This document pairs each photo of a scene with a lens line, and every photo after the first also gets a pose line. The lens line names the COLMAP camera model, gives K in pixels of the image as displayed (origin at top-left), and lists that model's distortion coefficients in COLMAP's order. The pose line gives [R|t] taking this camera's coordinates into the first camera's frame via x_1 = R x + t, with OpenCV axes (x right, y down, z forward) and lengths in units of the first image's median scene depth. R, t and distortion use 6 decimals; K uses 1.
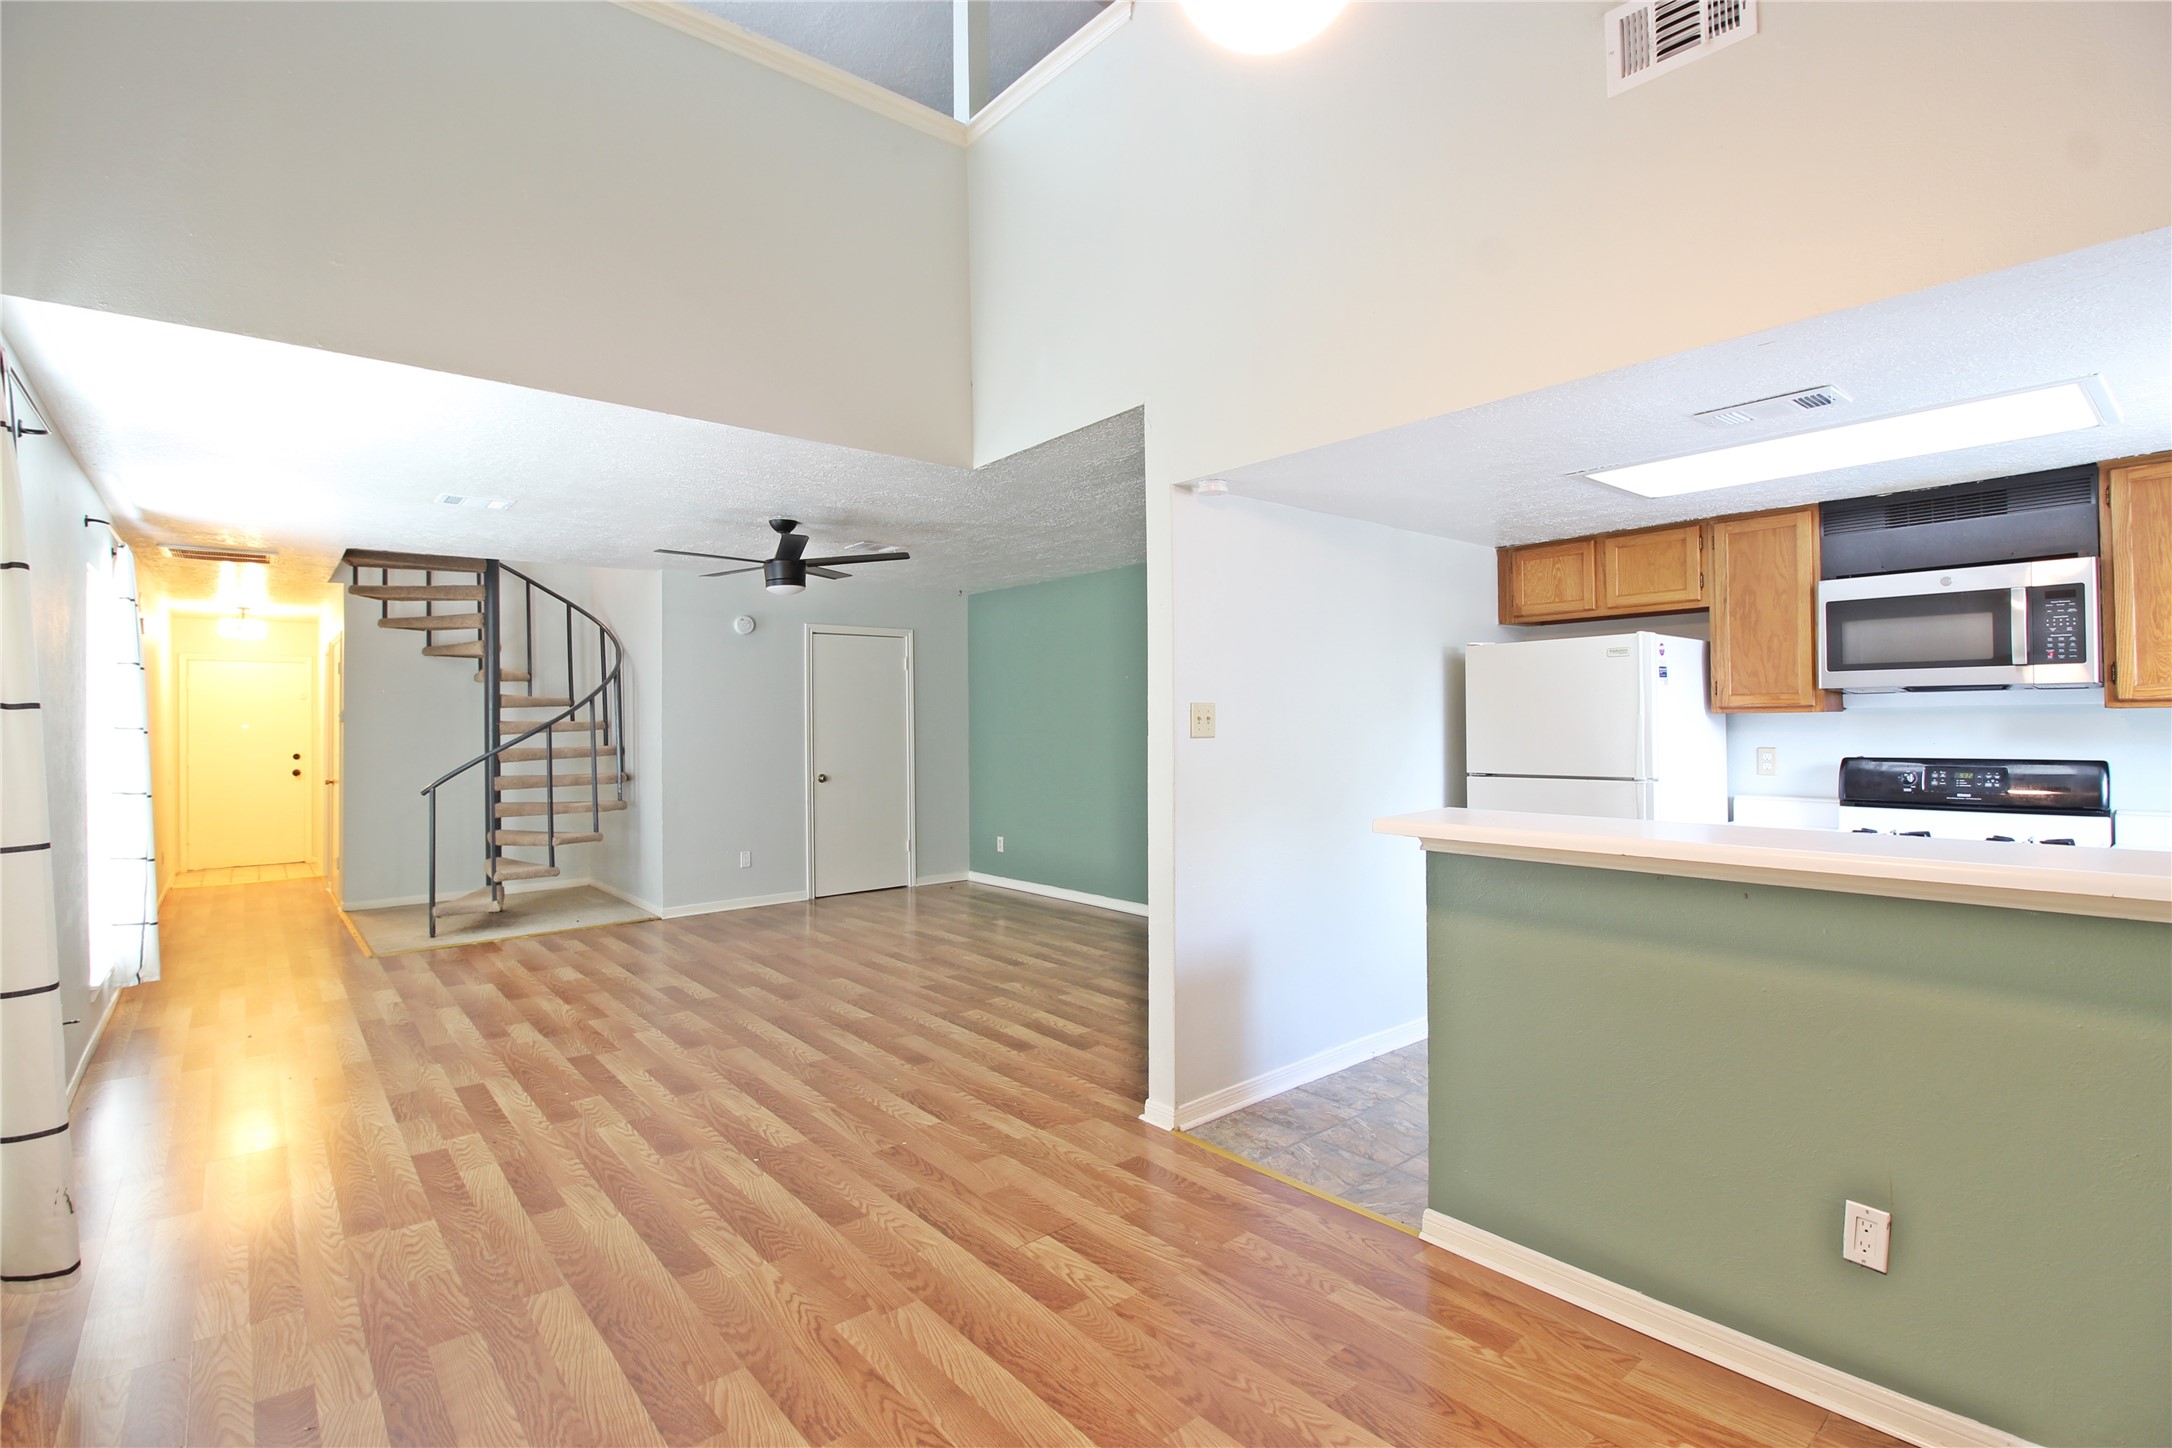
lens RADIAL K [[1006.5, 0, 1080.7], [0, 1006.5, 712.0], [0, 0, 1]] dist [0.001755, -0.016326]
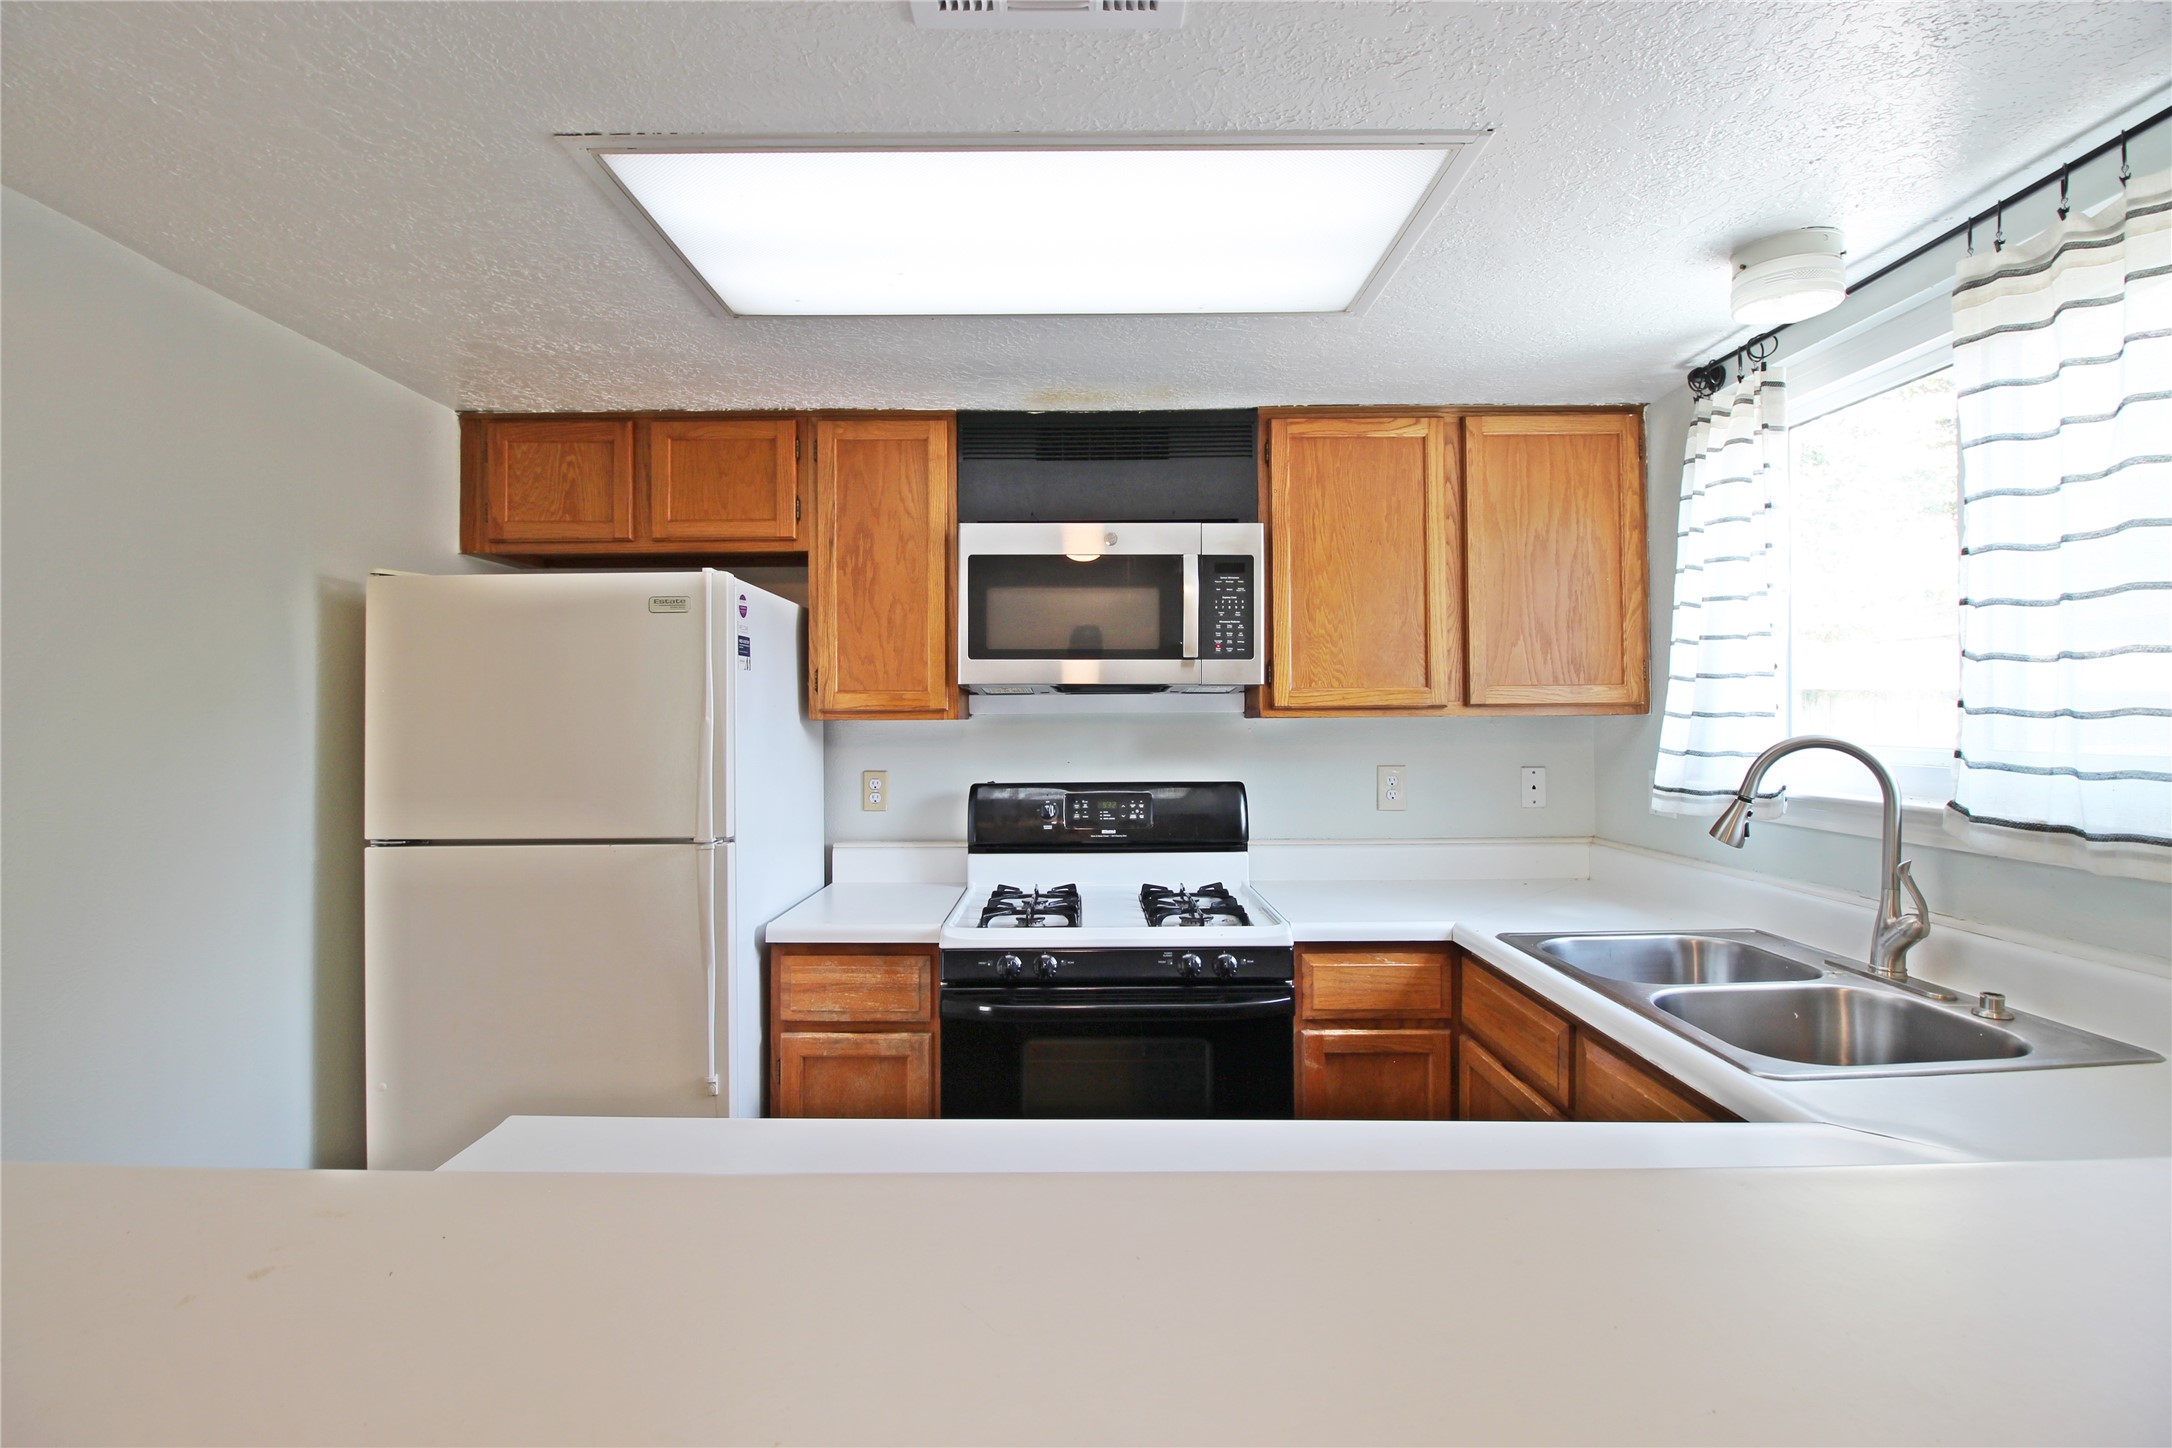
lens RADIAL K [[1006.5, 0, 1080.7], [0, 1006.5, 712.0], [0, 0, 1]] dist [0.001755, -0.016326]
pose [[0.638453, 0.013667, 0.769539, 0.280248], [-0.009592, 0.999906, -0.009800, 0.000853], [-0.769601, -0.001125, 0.638524, 0.521197]]
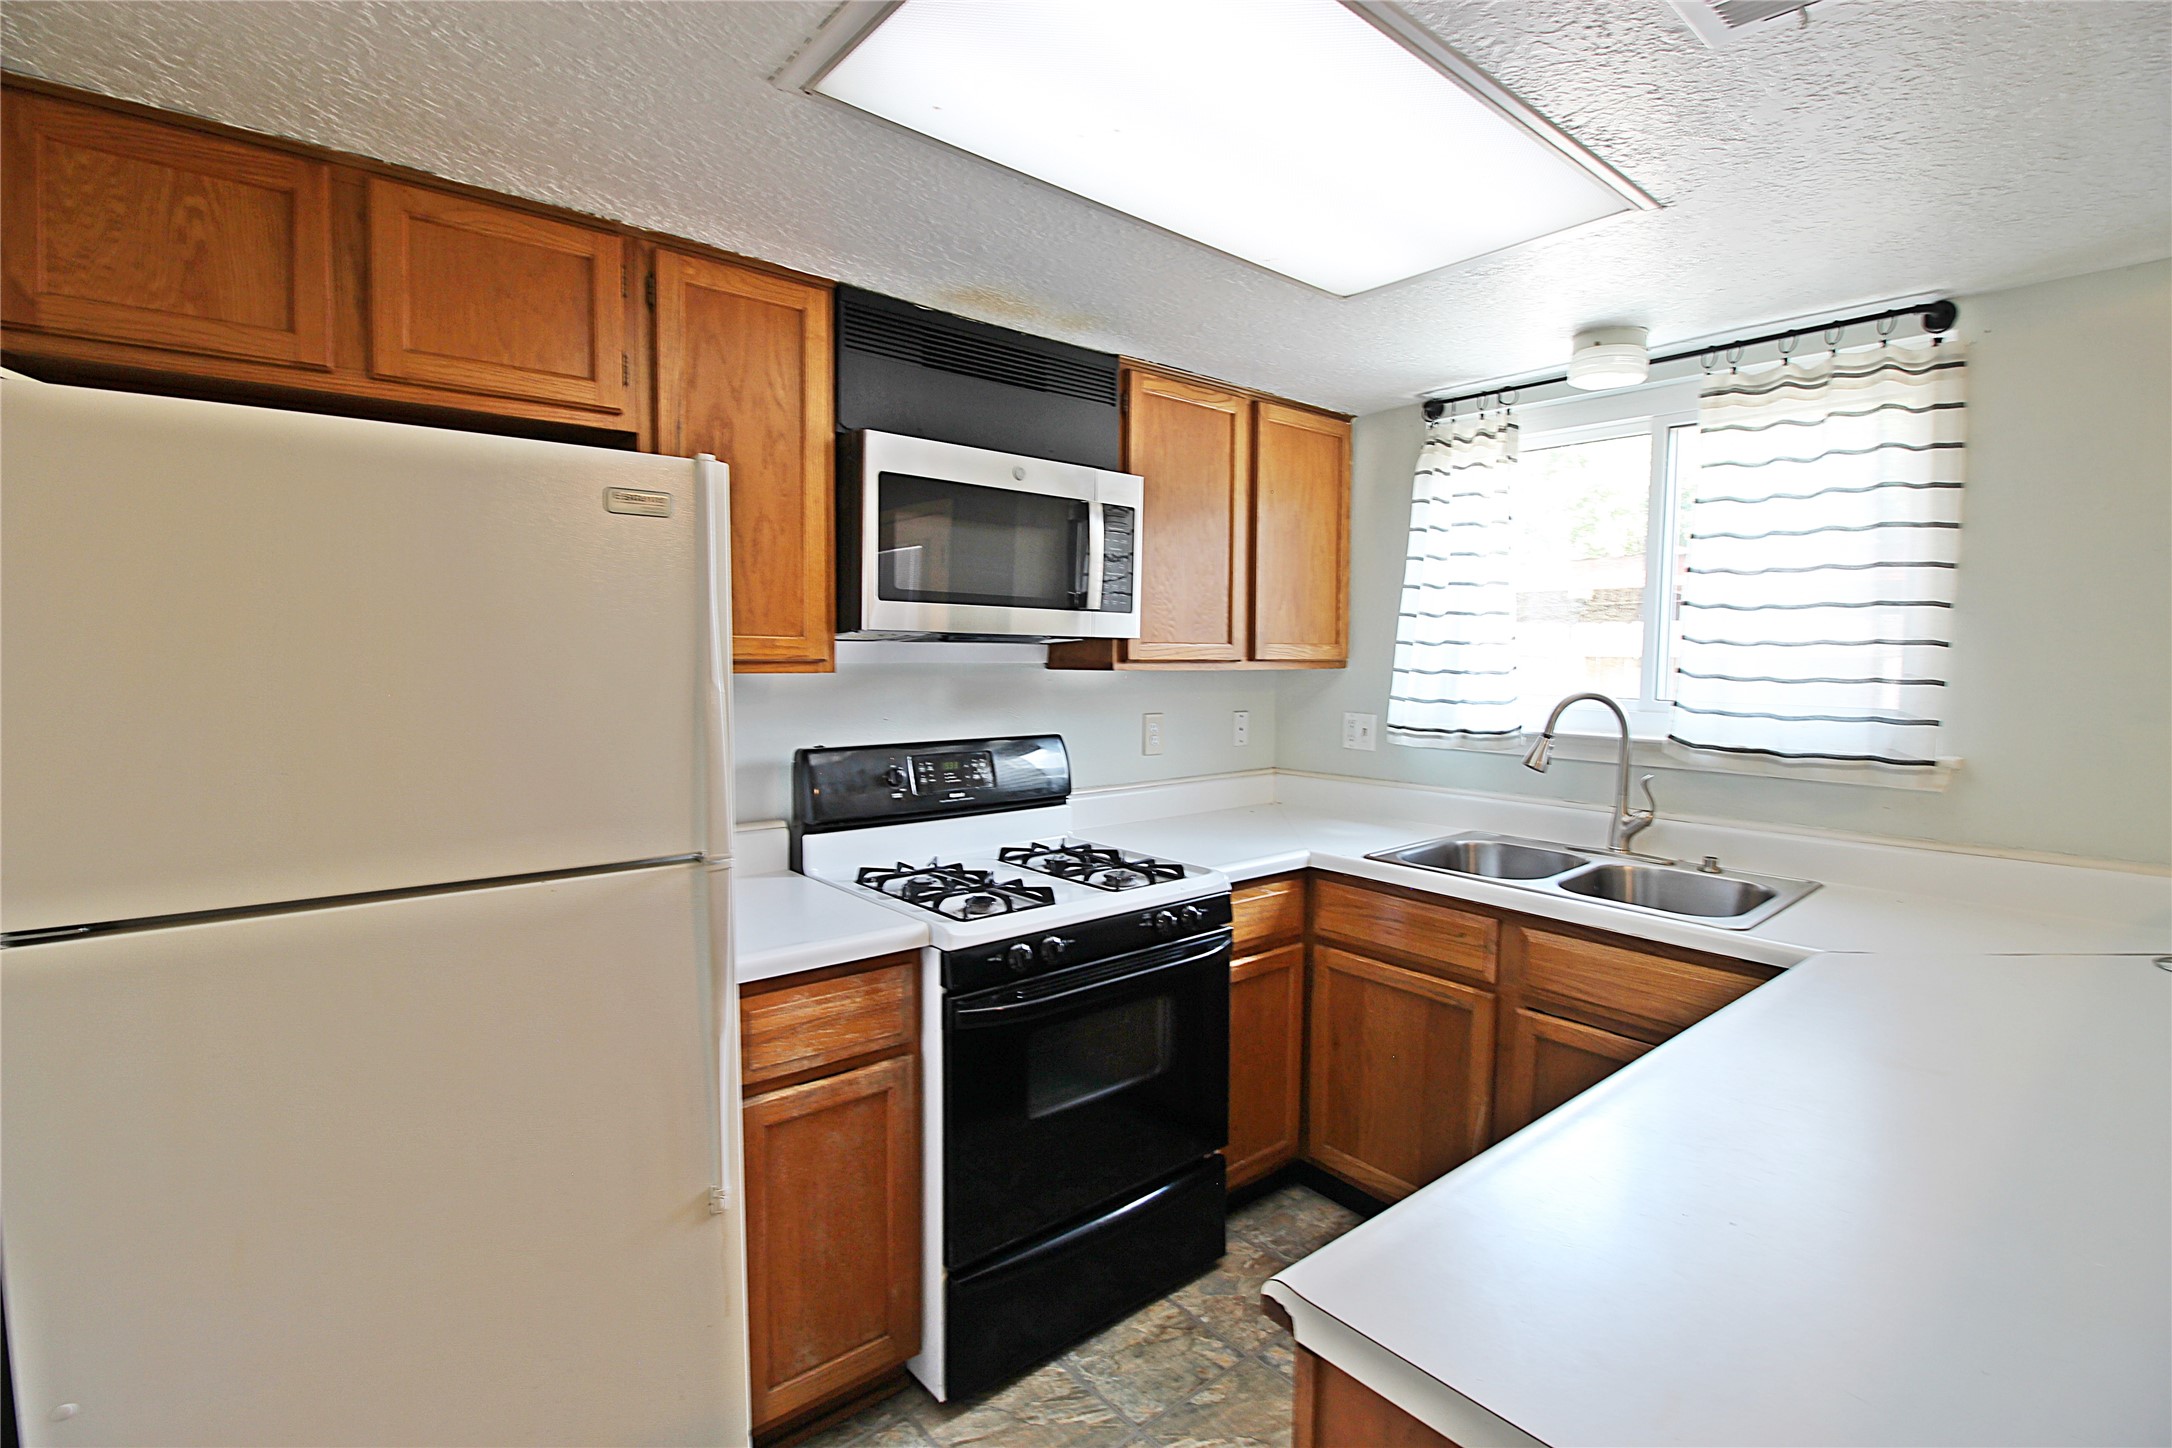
lens RADIAL K [[1006.5, 0, 1080.7], [0, 1006.5, 712.0], [0, 0, 1]] dist [0.001755, -0.016326]
pose [[-0.007392, -0.047493, 0.998844, 0.195026], [-0.019294, 0.998692, 0.047343, -0.007394], [-0.999787, -0.018922, -0.008299, 0.905422]]
